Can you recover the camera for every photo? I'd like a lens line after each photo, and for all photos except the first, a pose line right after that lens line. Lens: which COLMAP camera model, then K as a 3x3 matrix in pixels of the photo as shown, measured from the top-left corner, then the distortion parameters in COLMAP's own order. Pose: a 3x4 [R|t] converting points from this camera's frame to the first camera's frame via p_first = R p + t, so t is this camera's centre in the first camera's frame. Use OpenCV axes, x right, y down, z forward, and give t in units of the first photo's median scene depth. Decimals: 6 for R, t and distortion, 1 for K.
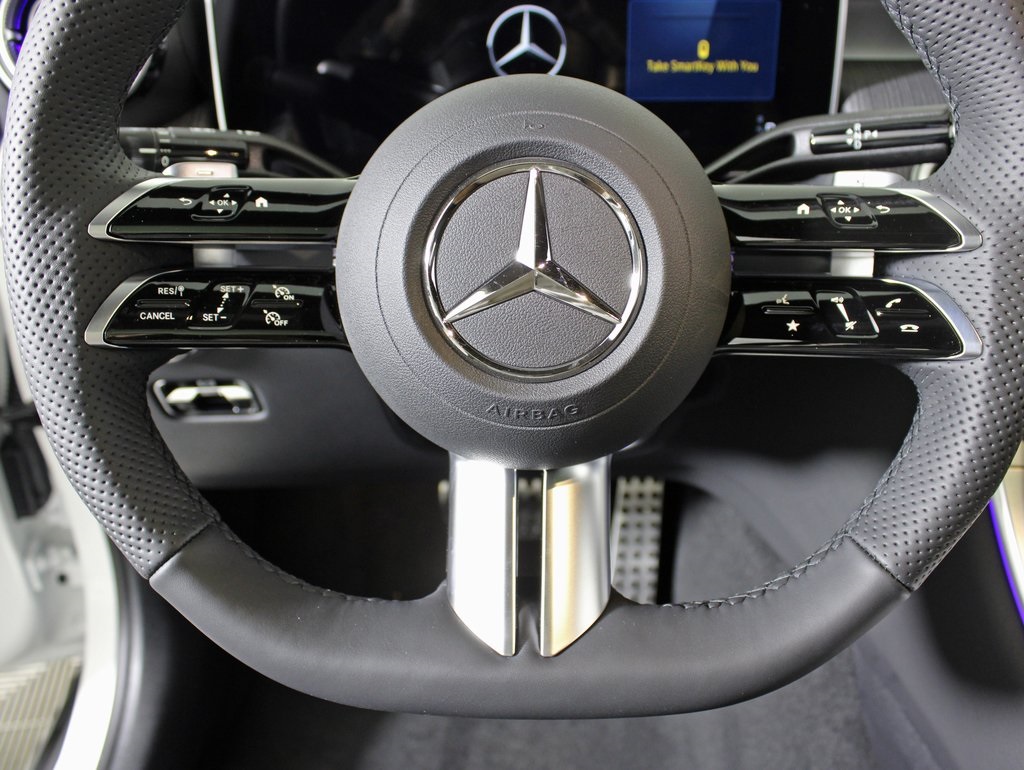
lens RADIAL K [[942.1, 0, 512.0], [0, 942.1, 385.0], [0, 0, 1]] dist [-0.135664, -0.000945]
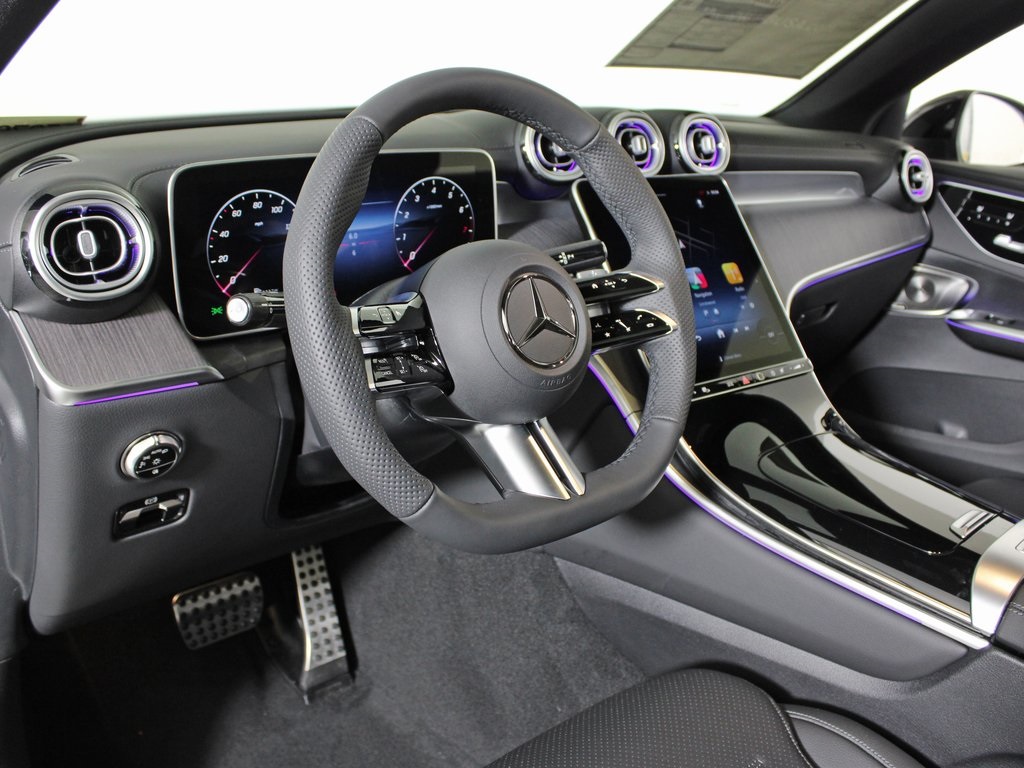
lens RADIAL K [[942.1, 0, 512.0], [0, 942.1, 384.0], [0, 0, 1]] dist [-0.135664, -0.000945]
pose [[0.738820, -0.172713, 0.651394, -1.271942], [0.290993, 0.953605, -0.077206, 0.147378], [-0.607838, 0.246592, 0.754801, -0.526340]]
